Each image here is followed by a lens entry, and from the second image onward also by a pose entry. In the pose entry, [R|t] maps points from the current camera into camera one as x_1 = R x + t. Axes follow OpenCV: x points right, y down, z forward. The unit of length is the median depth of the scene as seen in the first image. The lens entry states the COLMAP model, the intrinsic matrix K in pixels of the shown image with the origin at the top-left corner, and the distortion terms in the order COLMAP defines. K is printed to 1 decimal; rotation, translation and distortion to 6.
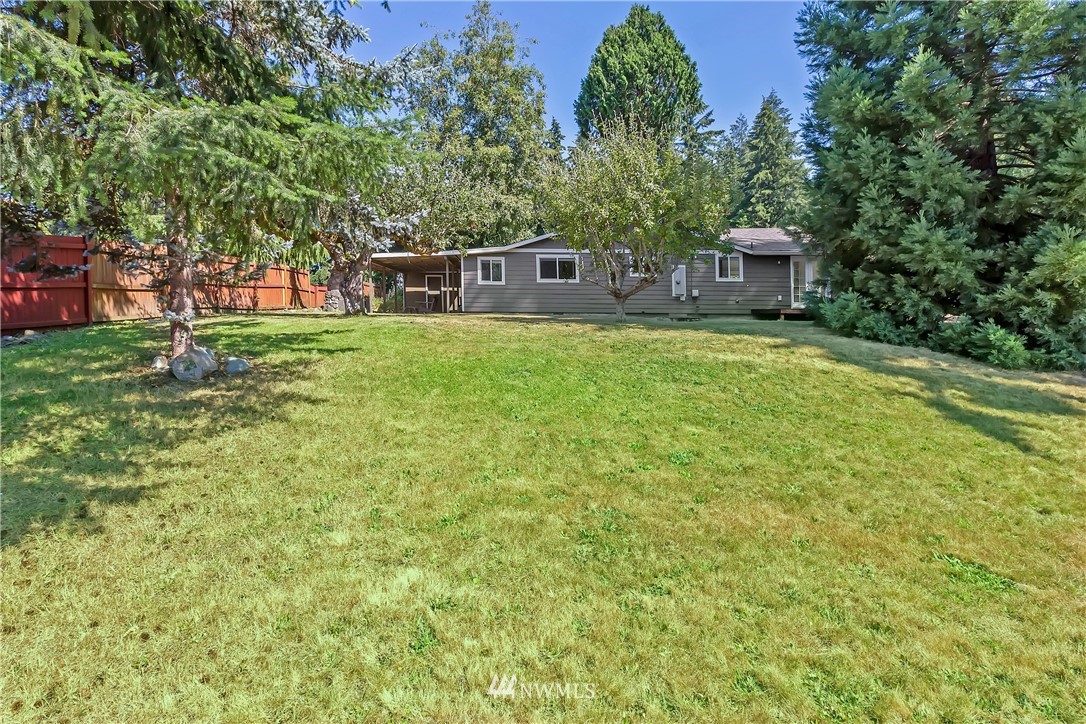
lens RADIAL K [[492.7, 0, 542.9], [0, 492.7, 361.9], [0, 0, 1]] dist [-0.001729, 0.000214]
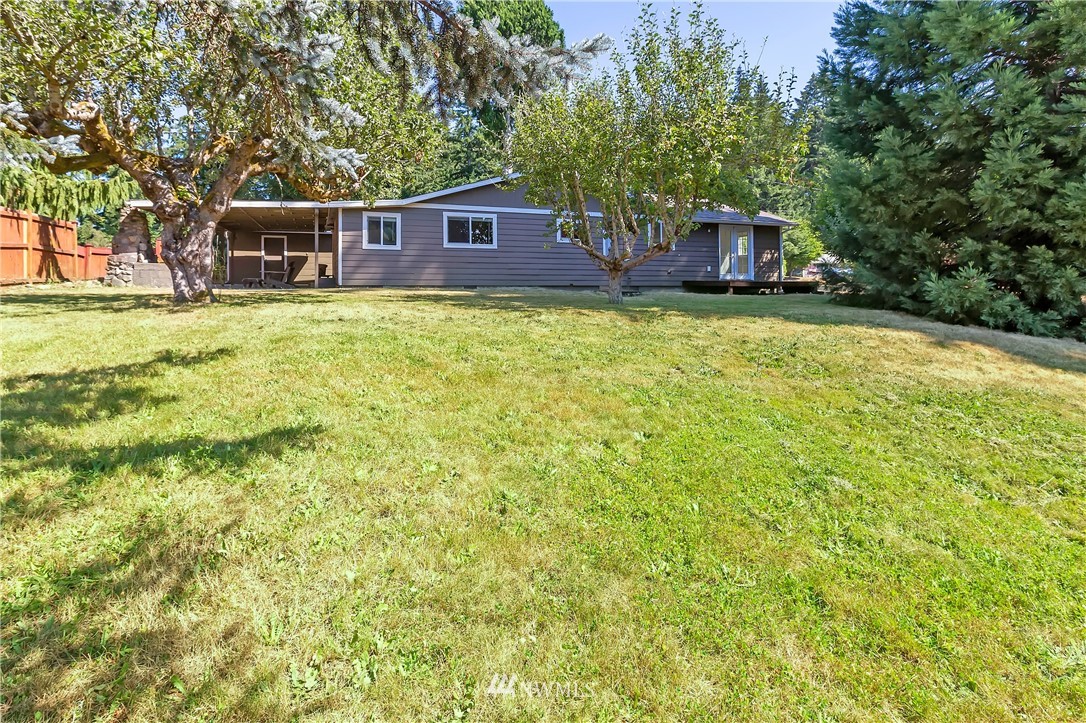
lens RADIAL K [[492.7, 0, 535.1], [0, 492.7, 290.0], [0, 0, 1]] dist [-0.001729, 0.000214]
pose [[0.947196, -0.009966, 0.320500, -0.125261], [0.034285, 0.996935, -0.070323, -0.035572], [-0.318817, 0.077598, 0.944634, 0.228927]]
